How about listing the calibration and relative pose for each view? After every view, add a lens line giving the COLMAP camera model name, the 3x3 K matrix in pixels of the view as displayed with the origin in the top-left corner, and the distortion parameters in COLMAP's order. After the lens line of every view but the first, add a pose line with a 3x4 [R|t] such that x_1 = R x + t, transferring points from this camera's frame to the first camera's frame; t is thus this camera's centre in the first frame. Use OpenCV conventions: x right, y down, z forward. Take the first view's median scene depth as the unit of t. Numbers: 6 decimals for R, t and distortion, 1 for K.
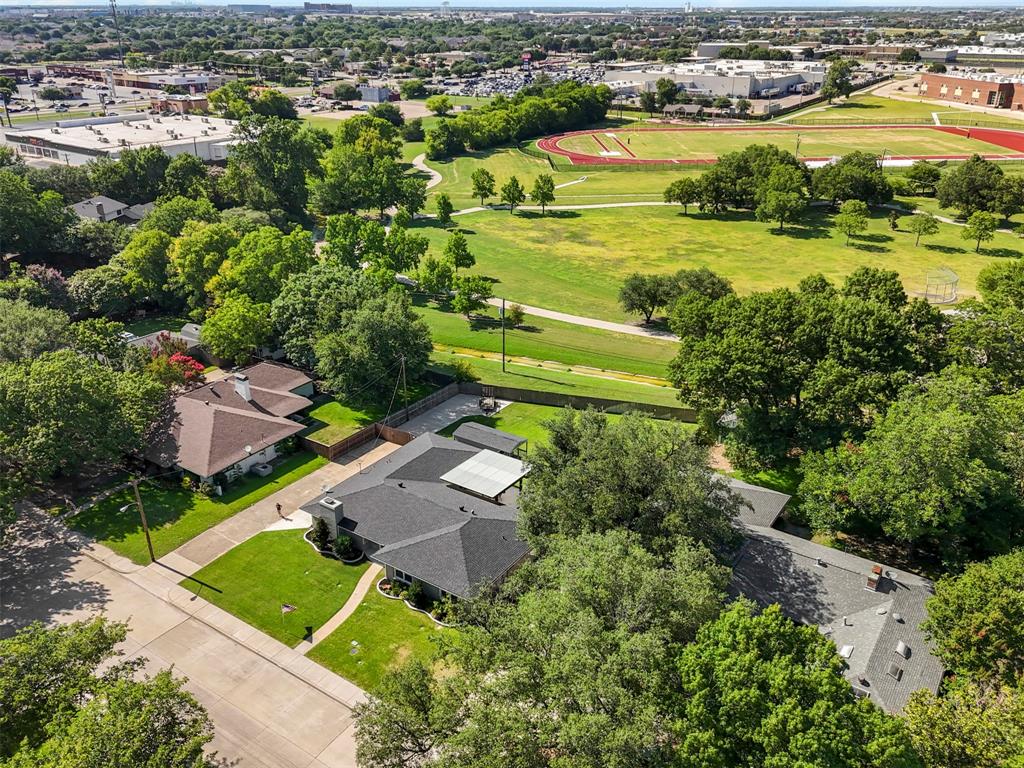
lens RADIAL K [[801.1, 0, 512.0], [0, 801.1, 384.0], [0, 0, 1]] dist [0.063246, -0.073960]
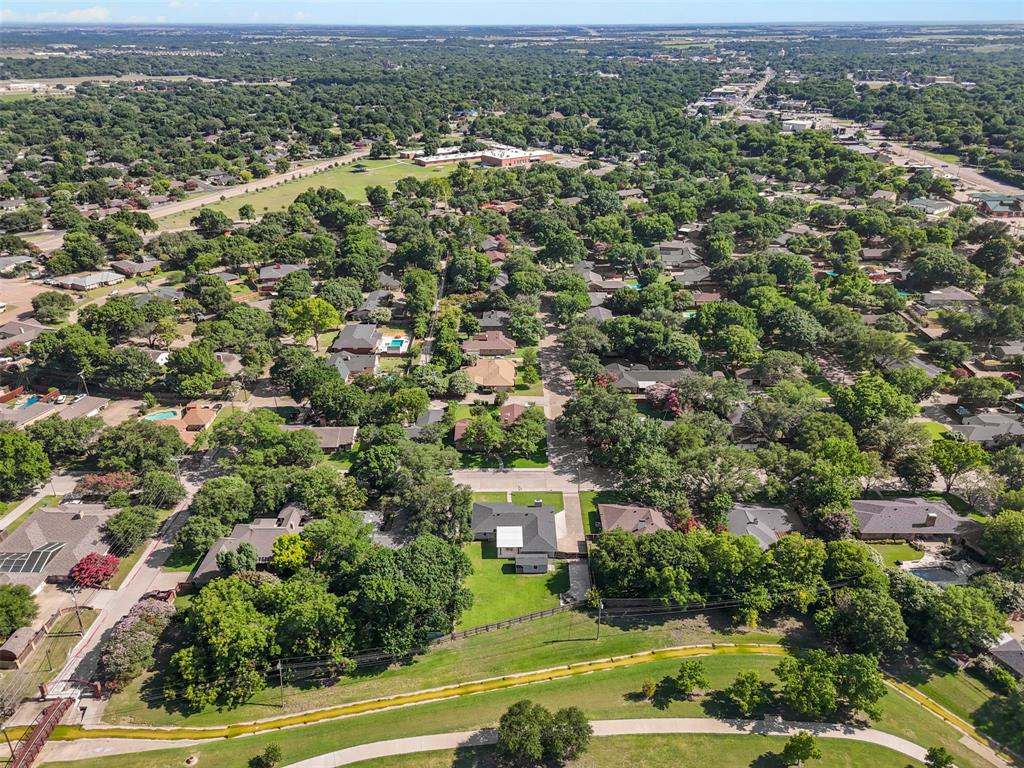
lens RADIAL K [[801.1, 0, 512.0], [0, 801.1, 384.0], [0, 0, 1]] dist [0.063246, -0.073960]
pose [[-0.827127, 0.235870, -0.510123, 0.462983], [-0.230663, 0.685228, 0.690838, -0.795842], [0.512499, 0.689077, -0.512365, 0.798736]]
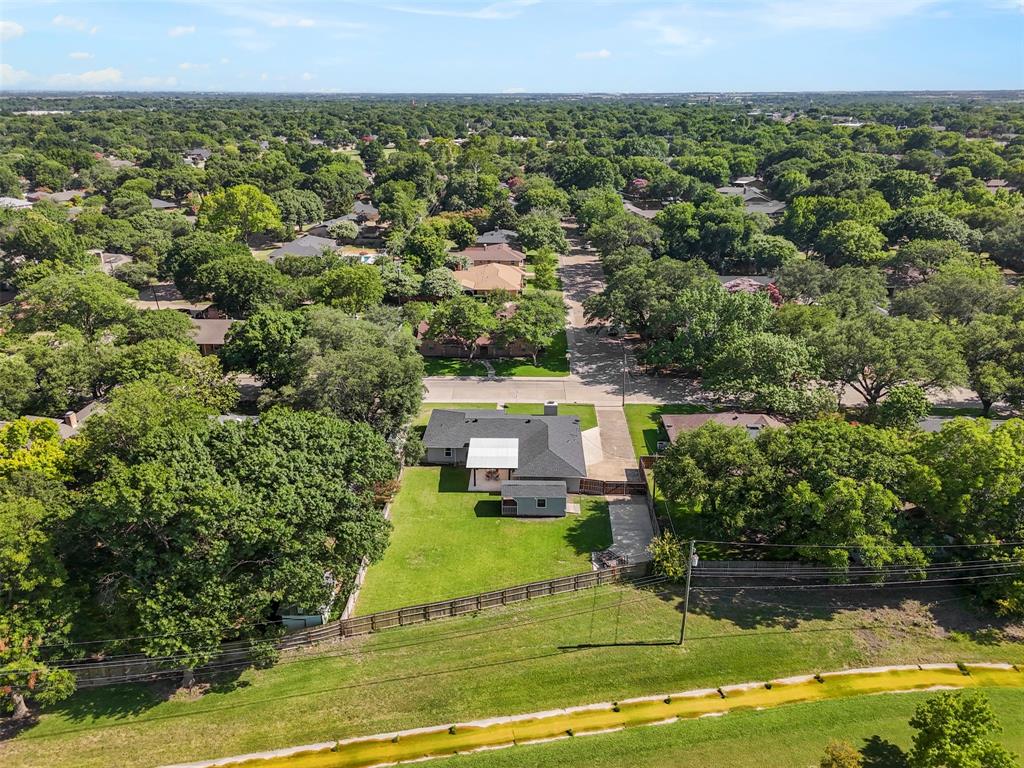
lens RADIAL K [[786.7, 0, 512.0], [0, 786.7, 384.0], [0, 0, 1]] dist [0.037808, -0.004426]
pose [[-0.846260, 0.178175, -0.502094, 0.228807], [-0.220033, 0.741408, 0.633956, -0.316270], [0.485211, 0.646968, -0.588220, 0.685978]]
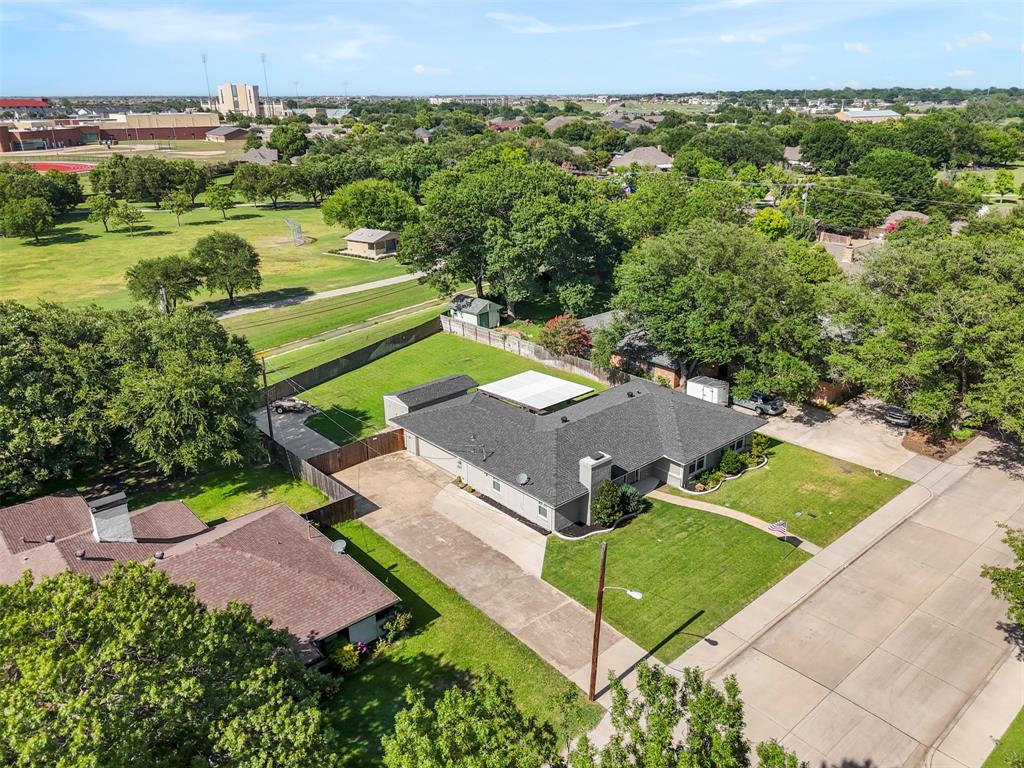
lens RADIAL K [[752.2, 0, 499.5], [0, 752.2, 382.2], [0, 0, 1]] dist [0.051049, -0.049116]
pose [[0.273179, -0.346506, 0.897389, -0.304857], [0.404361, 0.887816, 0.219716, -0.035044], [-0.872849, 0.302847, 0.382646, 0.294939]]
